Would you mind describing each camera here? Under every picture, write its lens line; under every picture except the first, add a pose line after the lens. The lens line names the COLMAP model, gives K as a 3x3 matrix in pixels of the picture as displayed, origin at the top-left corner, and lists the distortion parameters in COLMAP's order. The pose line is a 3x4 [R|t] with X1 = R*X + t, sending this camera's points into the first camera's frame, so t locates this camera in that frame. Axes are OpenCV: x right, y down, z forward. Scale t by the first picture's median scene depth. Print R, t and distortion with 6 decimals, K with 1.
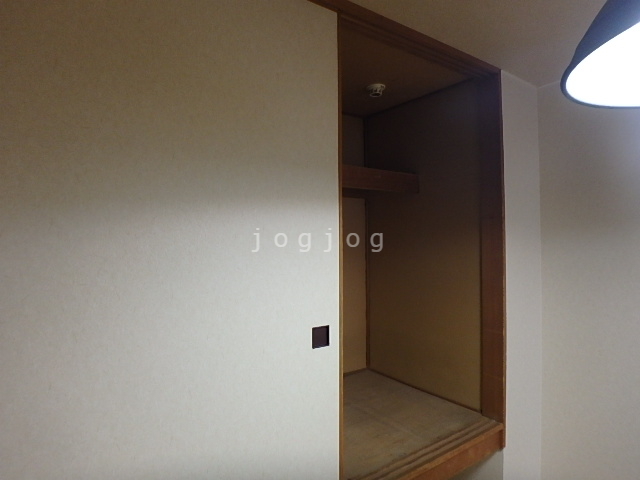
lens RADIAL K [[394.6, 0, 314.9], [0, 394.6, 237.3], [0, 0, 1]] dist [-0.053162, 0.008549]
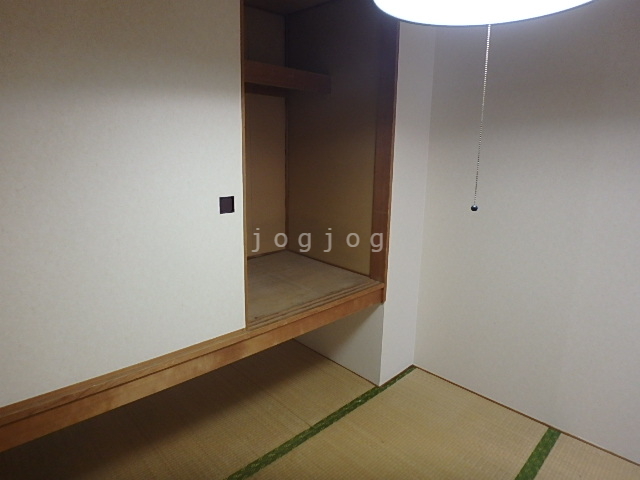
lens RADIAL K [[394.6, 0, 326.4], [0, 394.6, 238.5], [0, 0, 1]] dist [-0.053162, 0.008549]
pose [[0.986240, -0.011027, 0.164953, 0.087906], [-0.027650, 0.972717, 0.230342, 0.042896], [-0.162993, -0.231733, 0.959027, -0.208827]]
